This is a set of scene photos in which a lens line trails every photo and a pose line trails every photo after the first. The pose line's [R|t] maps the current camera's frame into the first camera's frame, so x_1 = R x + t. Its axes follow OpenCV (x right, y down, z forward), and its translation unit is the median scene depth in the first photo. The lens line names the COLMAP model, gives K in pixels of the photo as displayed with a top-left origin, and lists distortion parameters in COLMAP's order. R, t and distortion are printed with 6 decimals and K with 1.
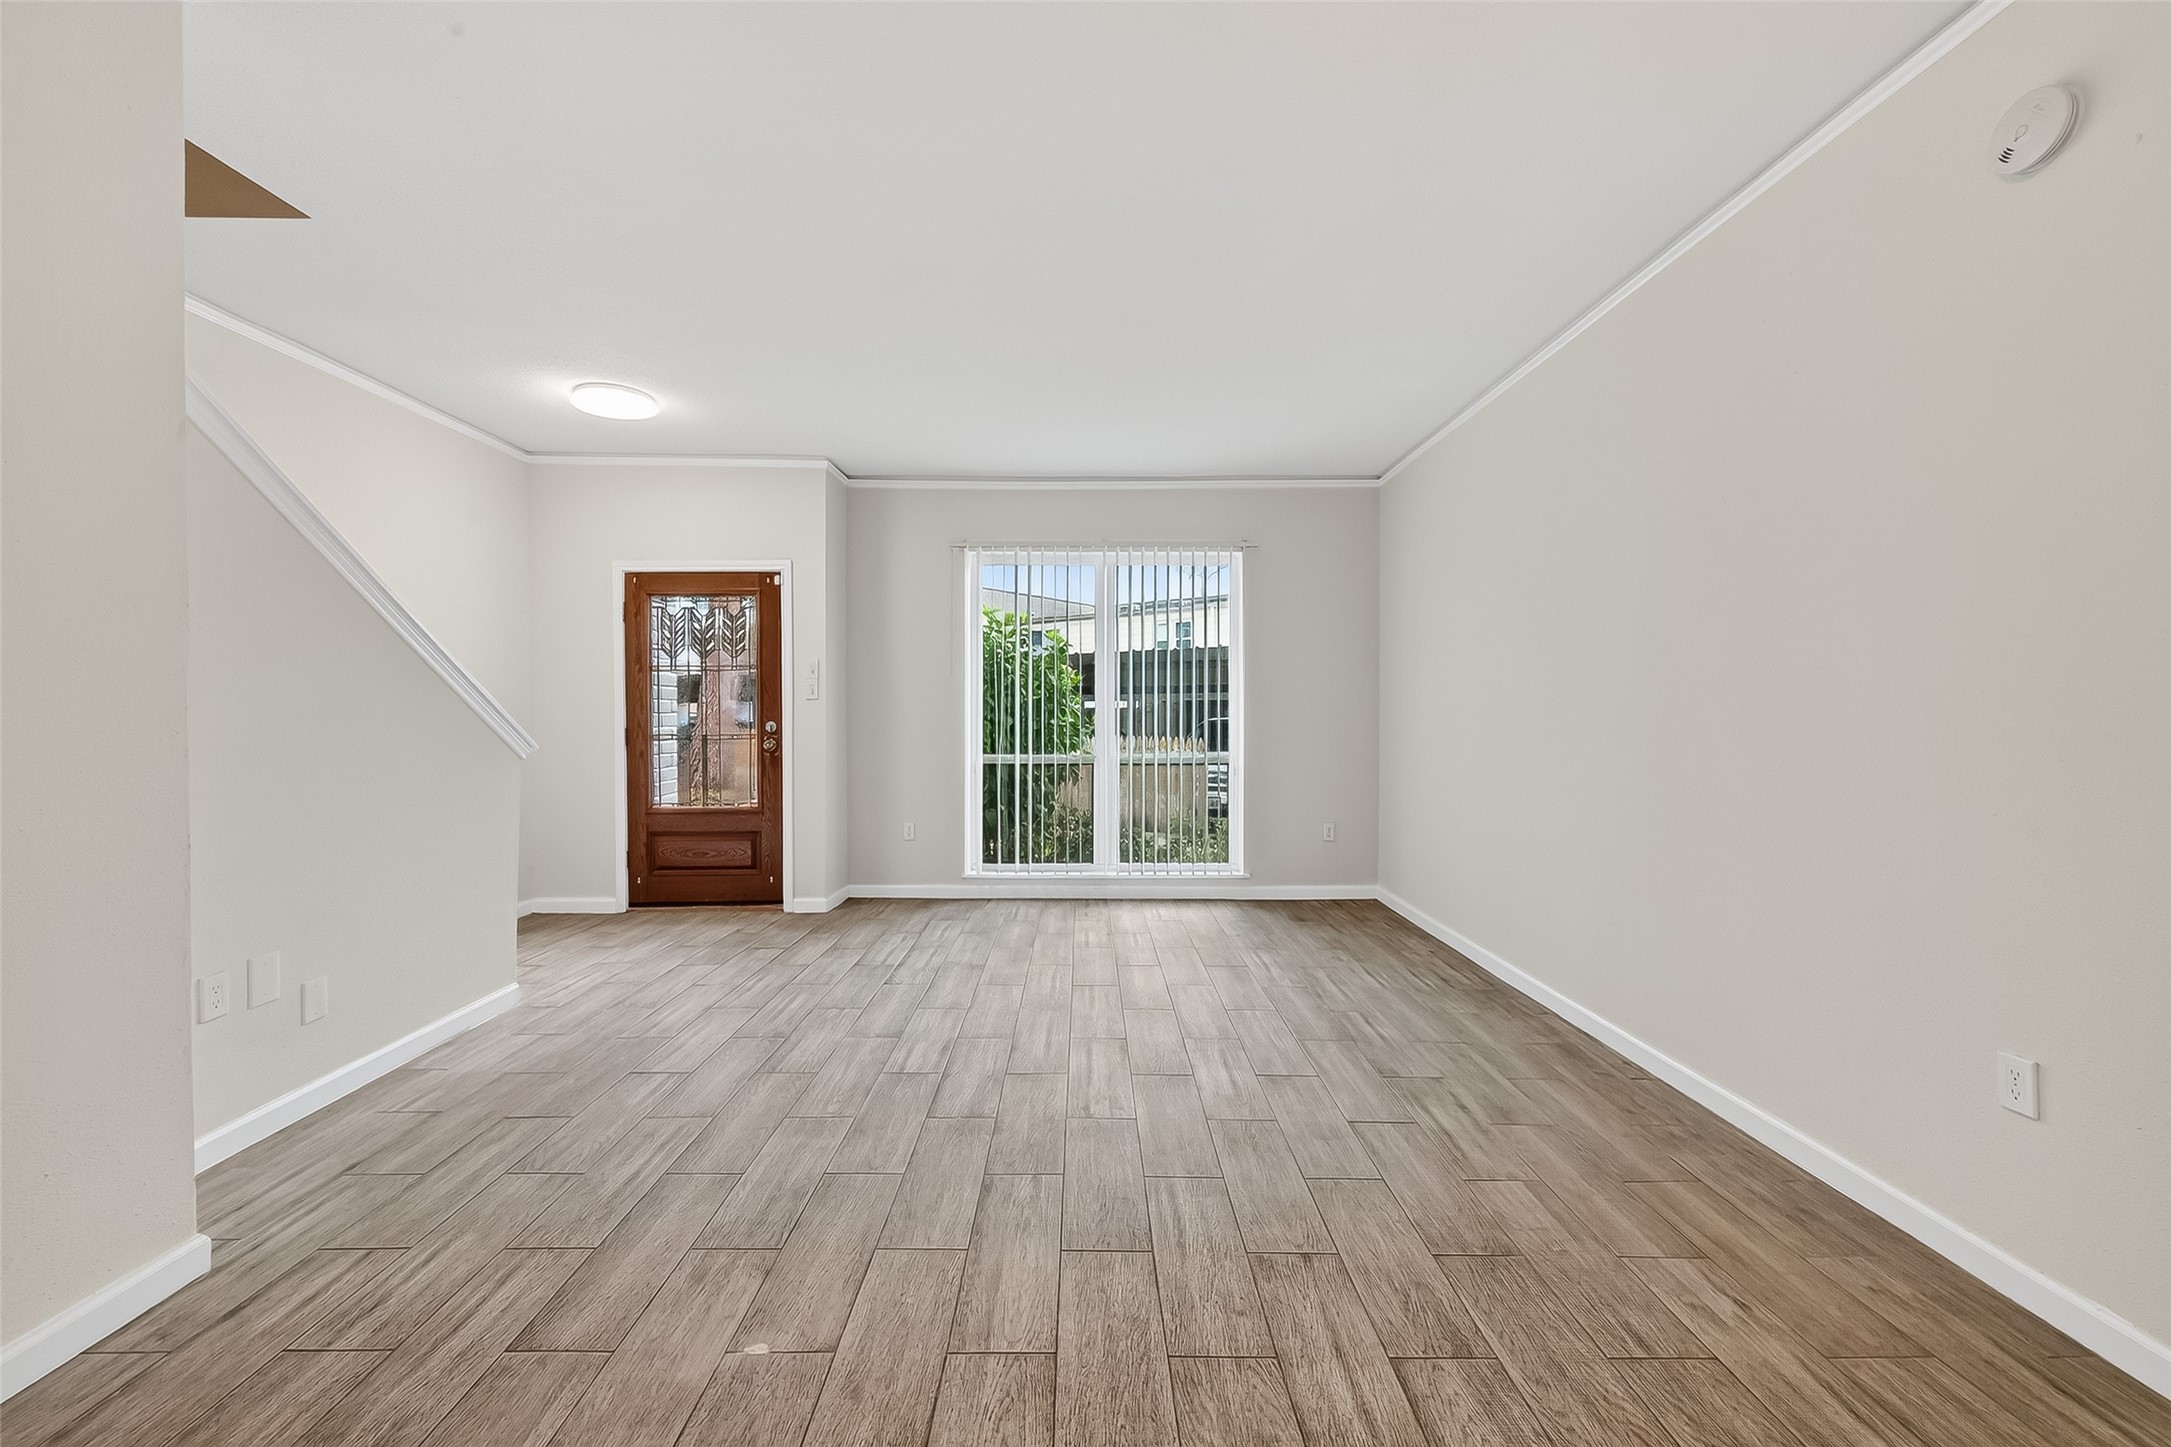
lens RADIAL K [[844.2, 0, 1072.0], [0, 844.2, 717.3], [0, 0, 1]] dist [0.002494, -0.000129]
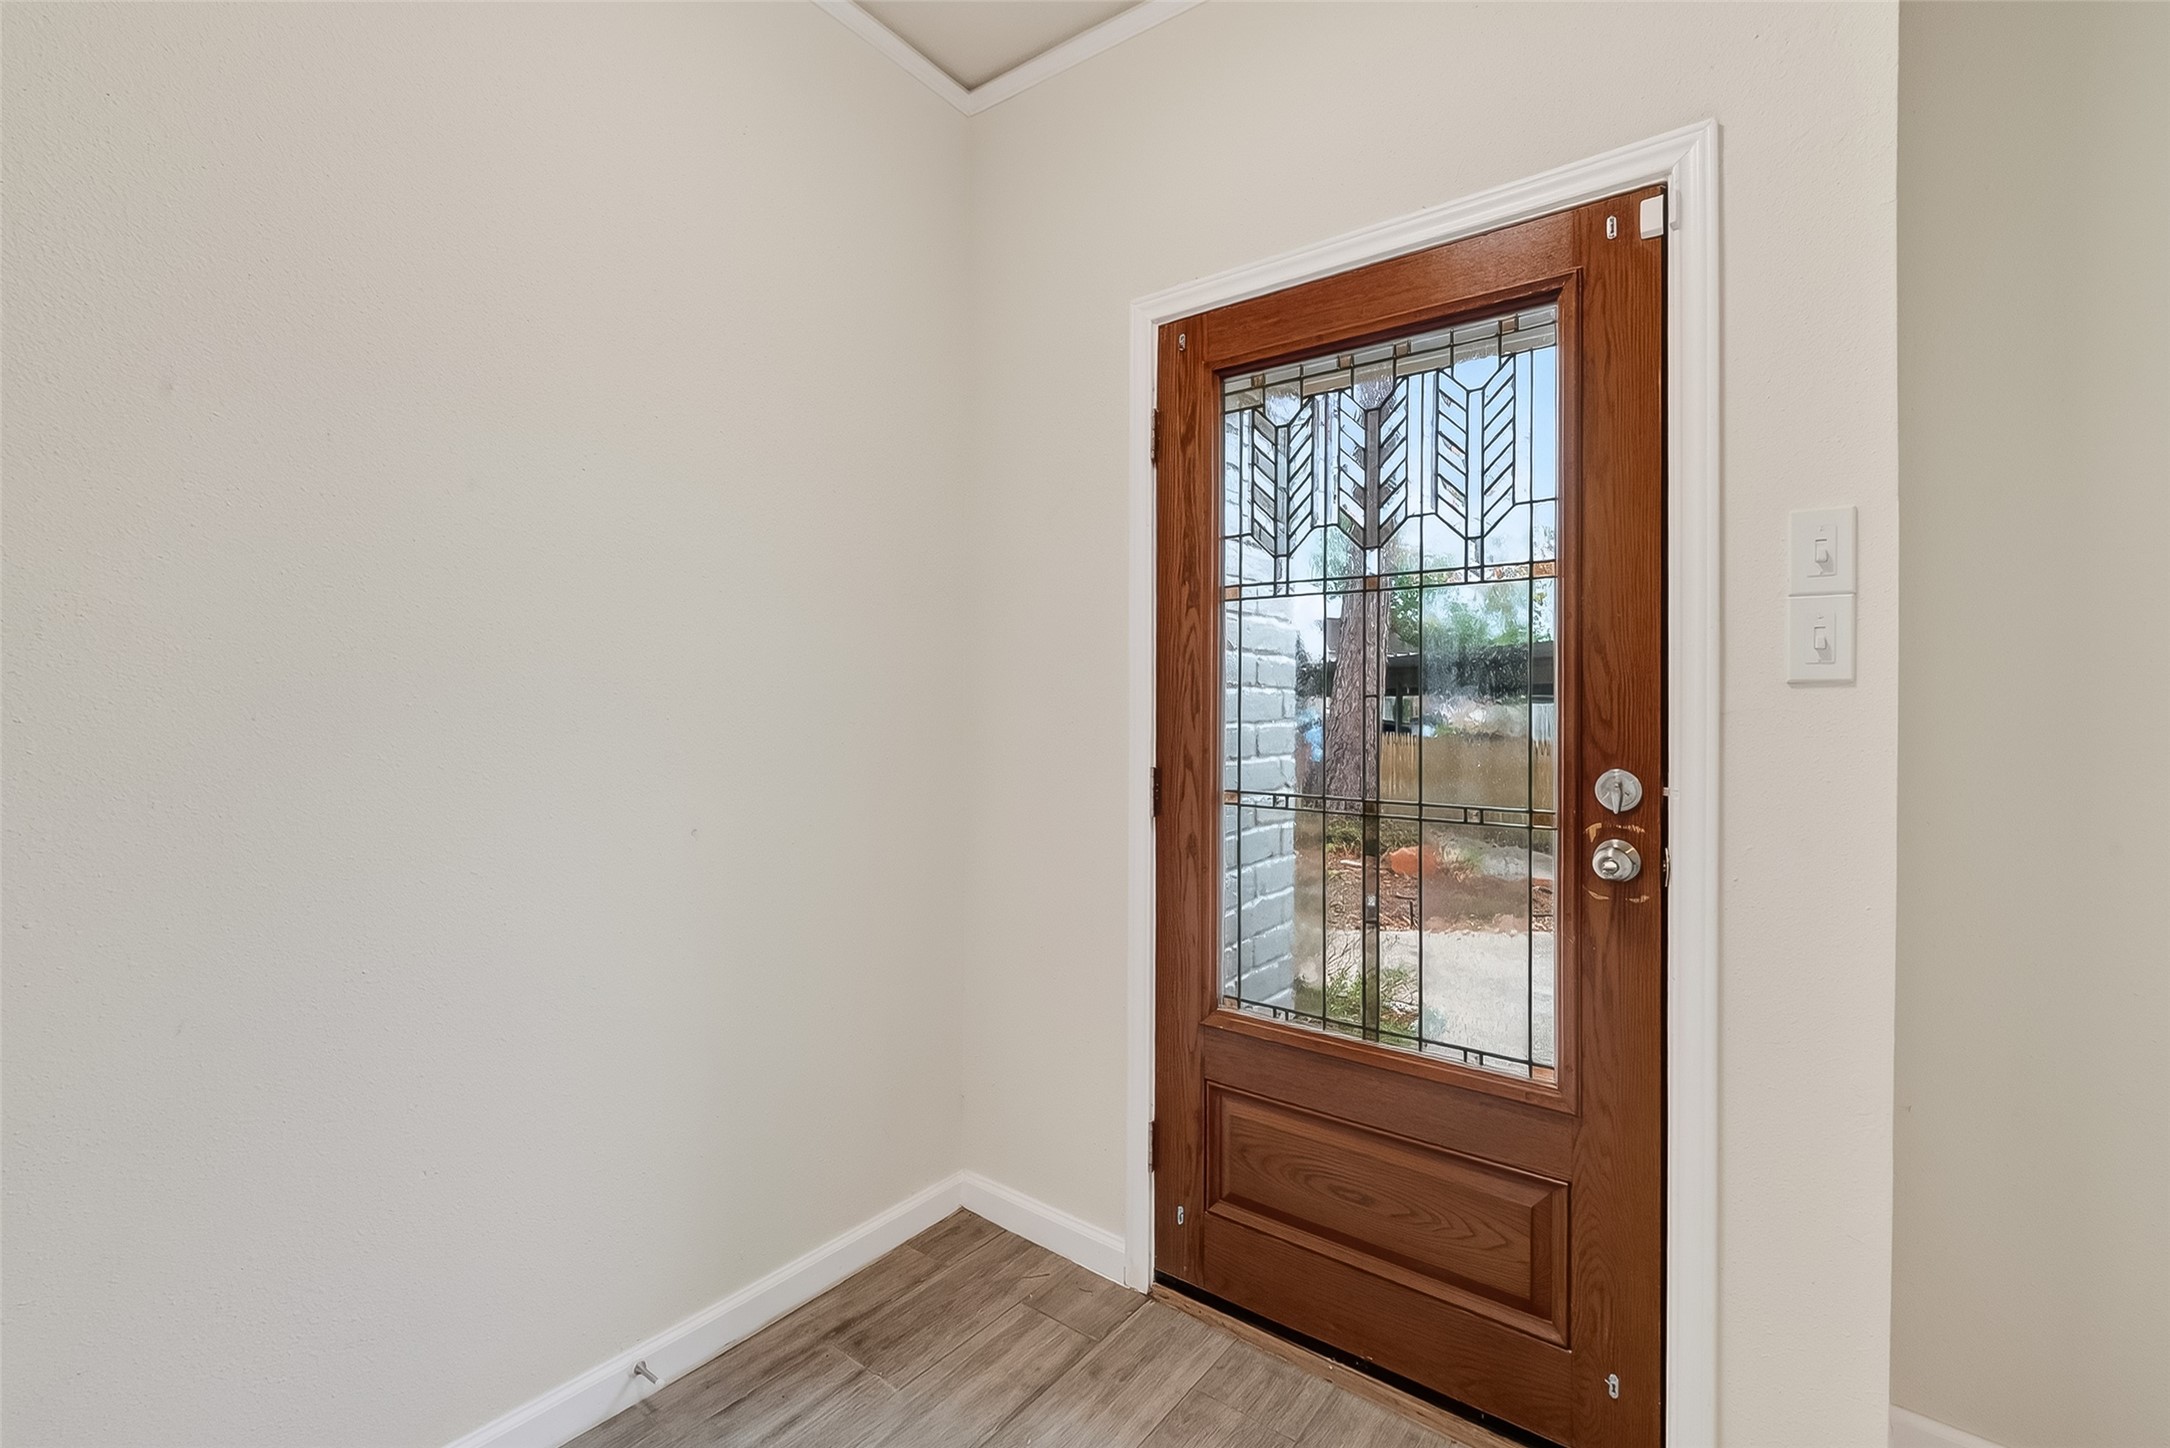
lens RADIAL K [[908.1, 0, 1119.0], [0, 908.1, 693.8], [0, 0, 1]] dist [-0.000051, -0.000316]
pose [[0.805062, 0.002647, -0.593184, -0.331039], [-0.017032, 0.999681, -0.018654, -0.010666], [0.592946, 0.025120, 0.804850, 0.718416]]
